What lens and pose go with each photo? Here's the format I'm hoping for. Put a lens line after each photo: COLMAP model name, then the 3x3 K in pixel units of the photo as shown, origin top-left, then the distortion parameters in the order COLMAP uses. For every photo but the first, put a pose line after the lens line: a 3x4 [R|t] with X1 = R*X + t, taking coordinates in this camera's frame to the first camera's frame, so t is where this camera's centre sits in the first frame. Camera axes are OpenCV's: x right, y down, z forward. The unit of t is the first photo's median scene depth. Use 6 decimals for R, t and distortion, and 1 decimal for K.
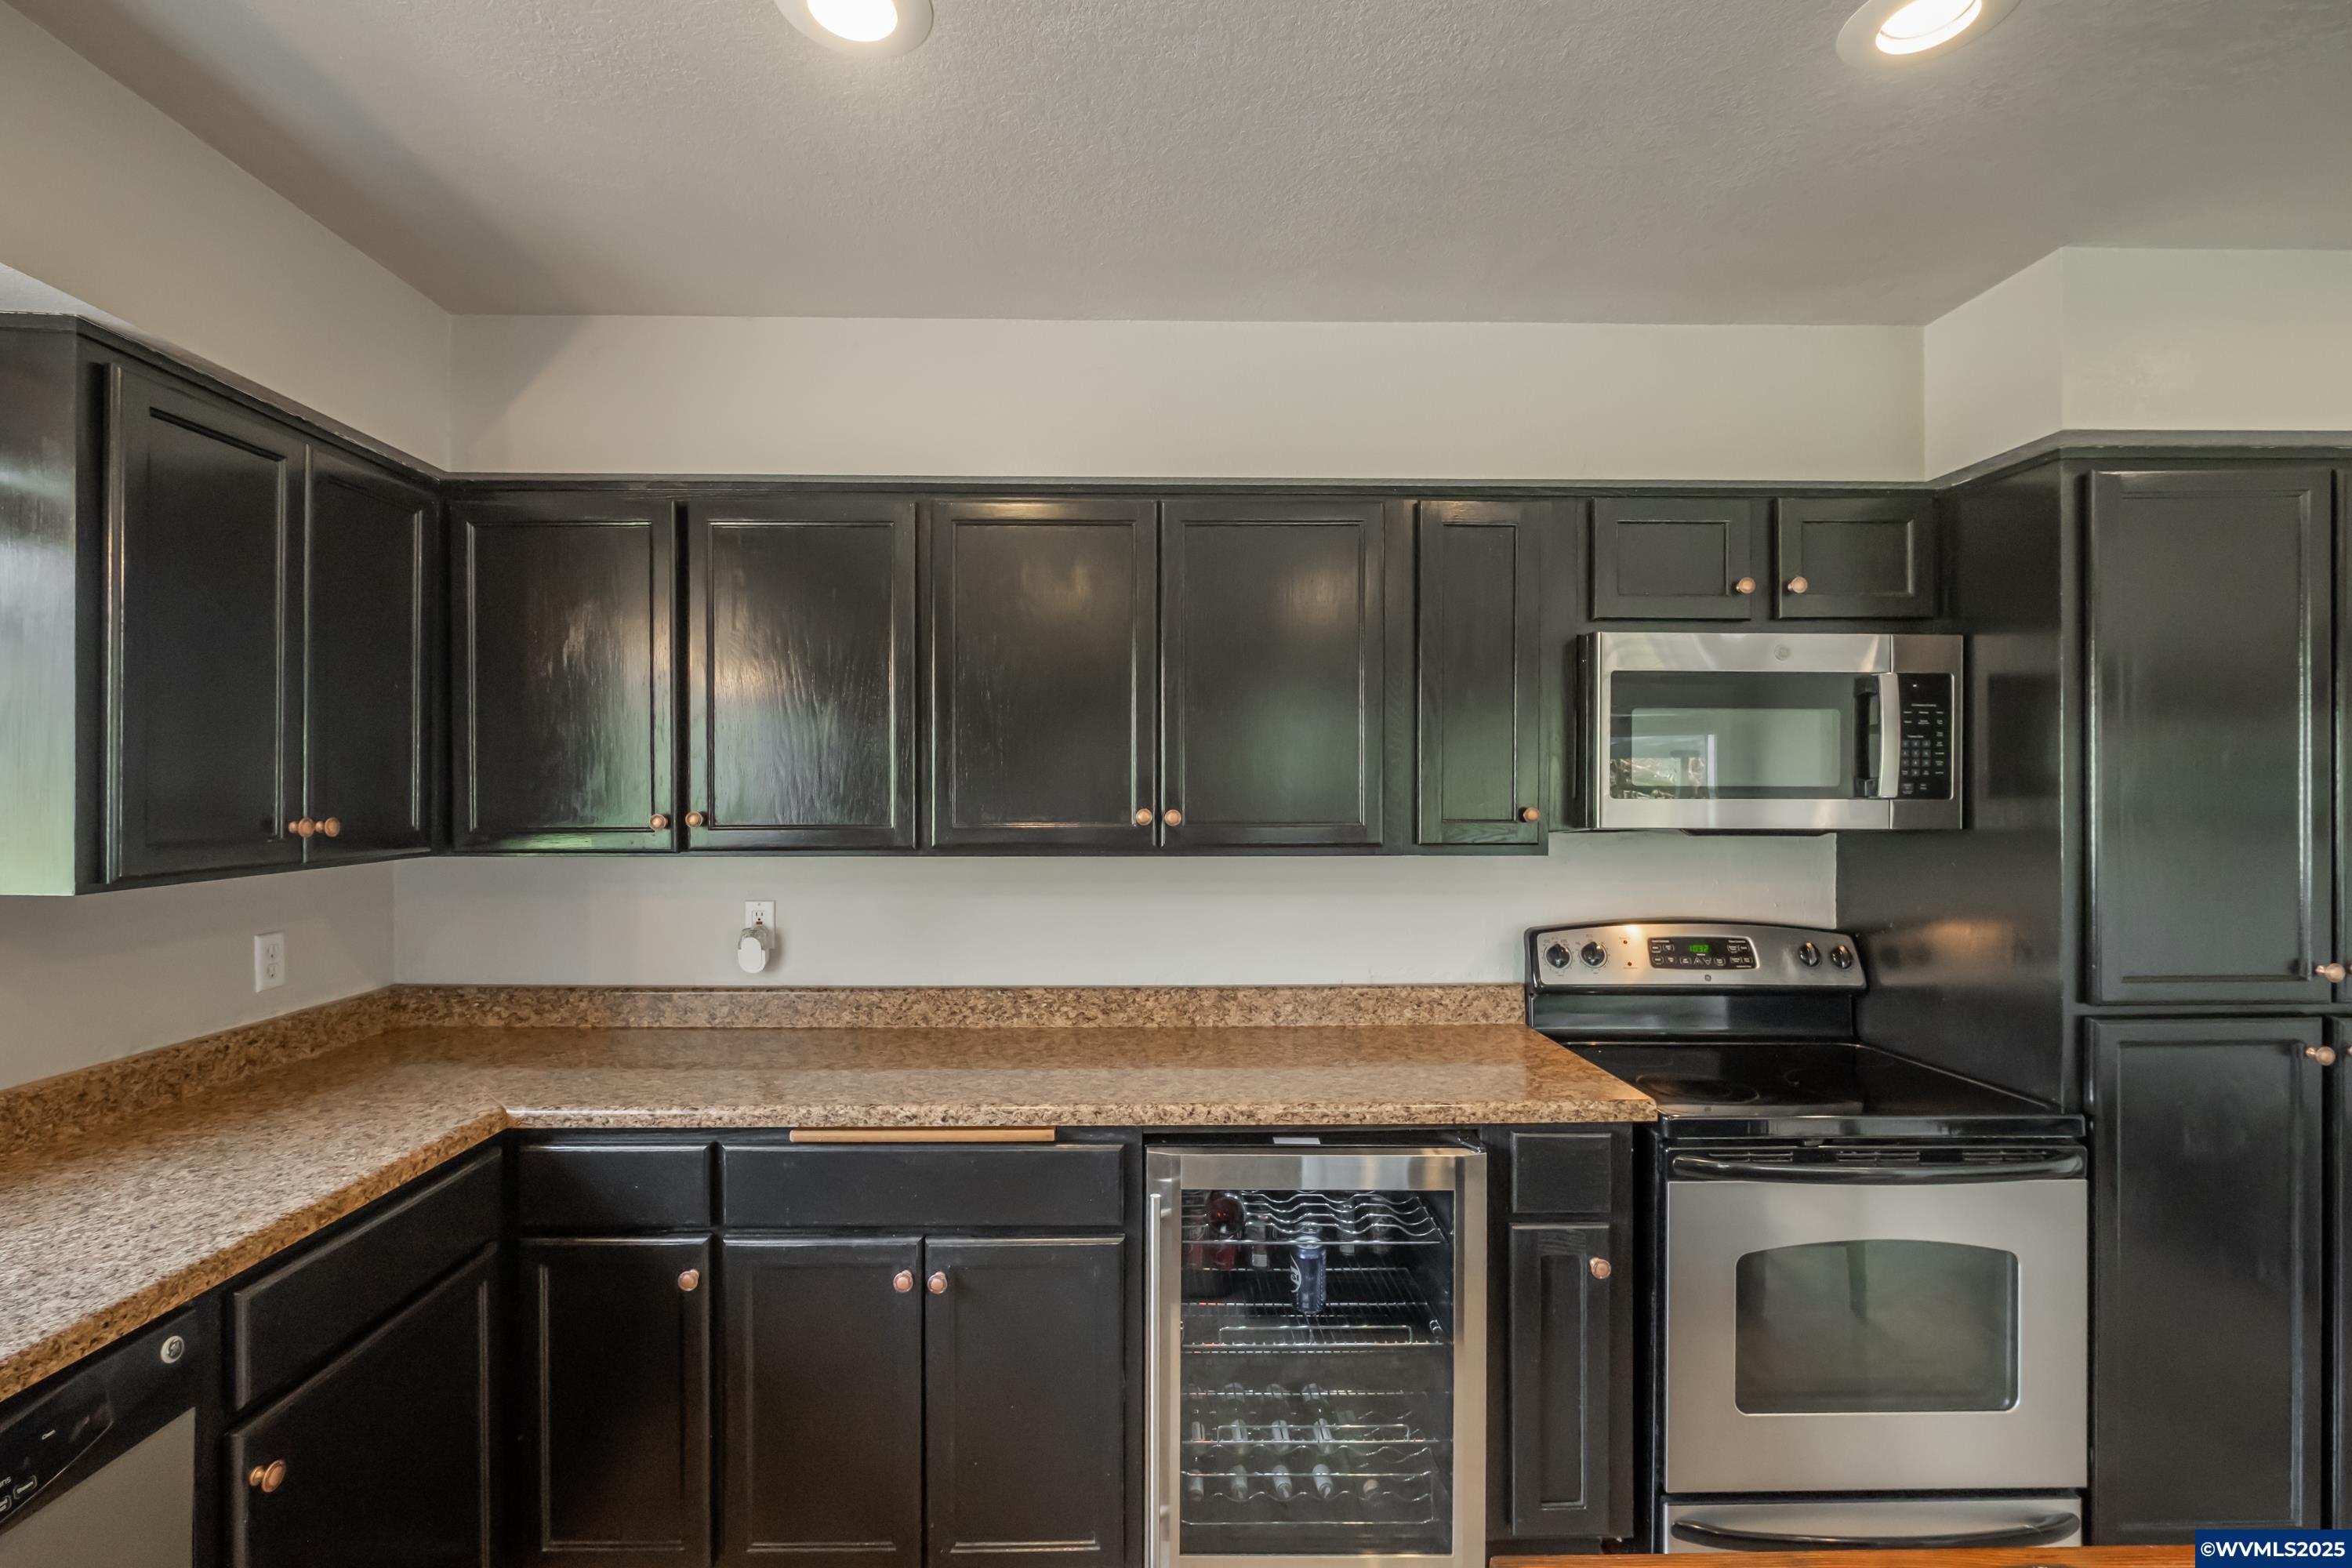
lens RADIAL K [[1042.3, 0, 1179.0], [0, 1042.3, 790.3], [0, 0, 1]] dist [-0.005732, -0.000794]
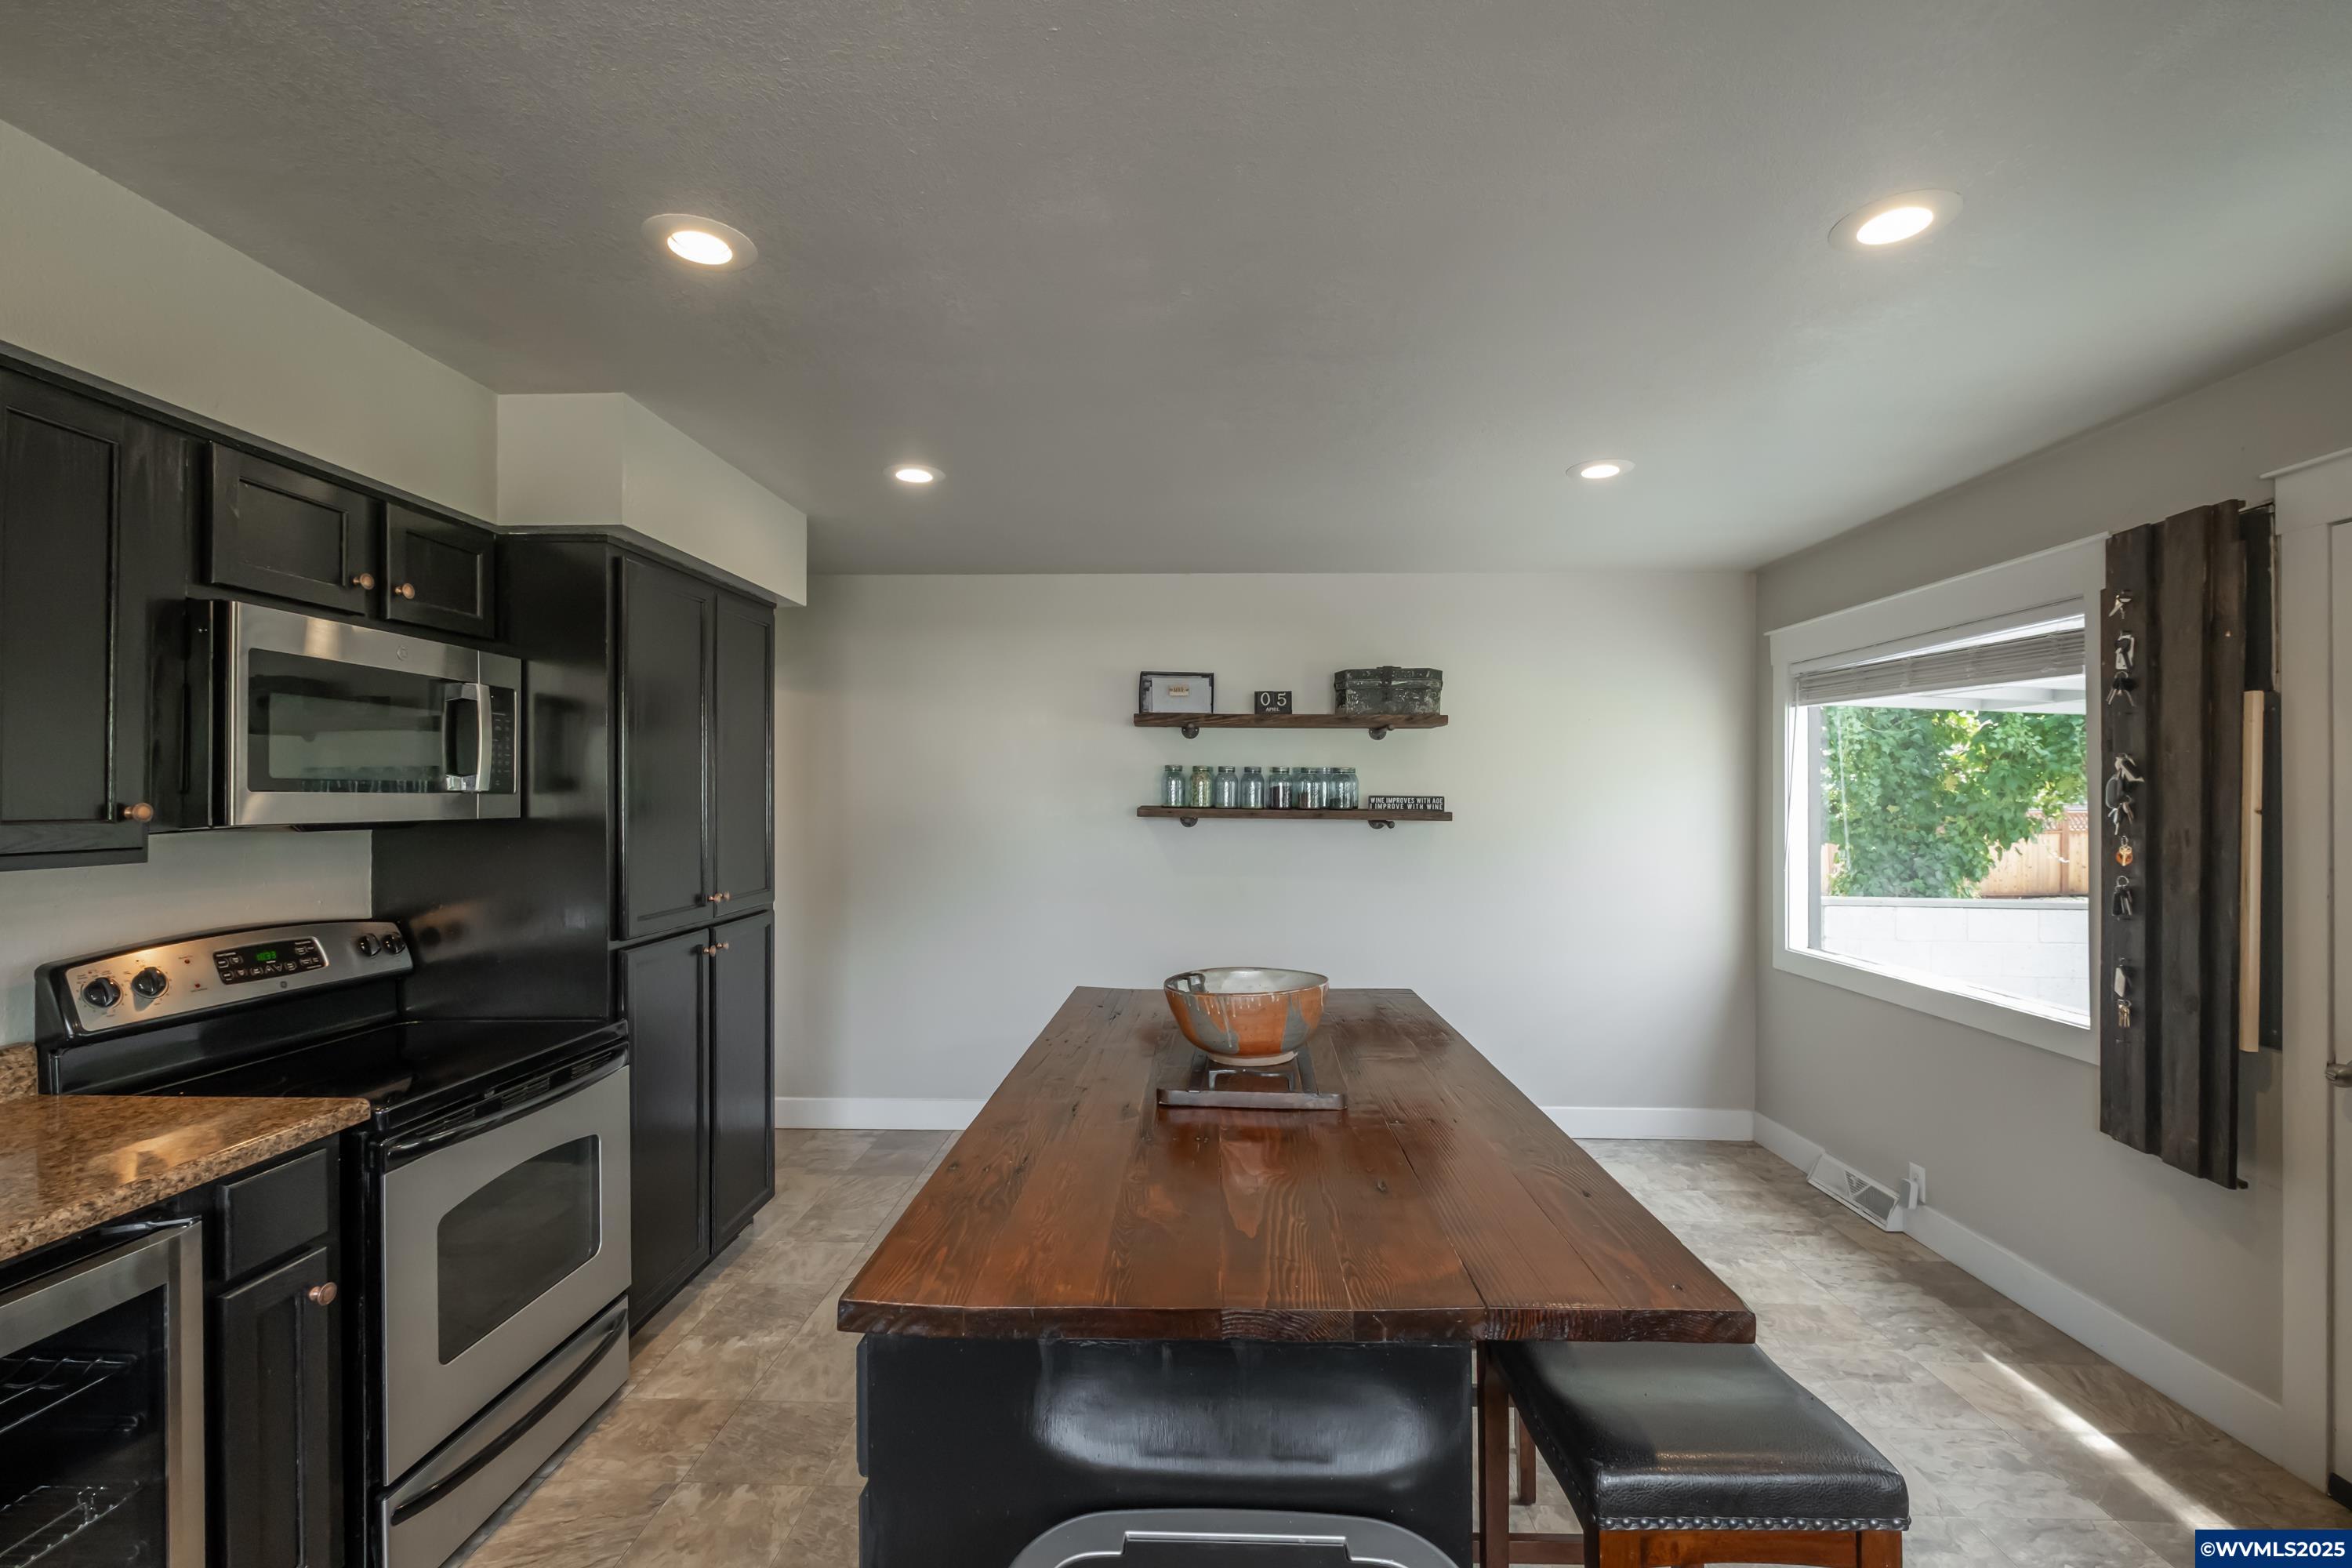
lens RADIAL K [[1042.3, 0, 1186.4], [0, 1042.3, 792.7], [0, 0, 1]] dist [-0.005732, -0.000794]
pose [[0.042912, 0.003188, 0.999074, -0.426153], [-0.001550, 0.999994, -0.003124, 0.010124], [-0.999078, -0.001414, 0.042917, 0.163702]]
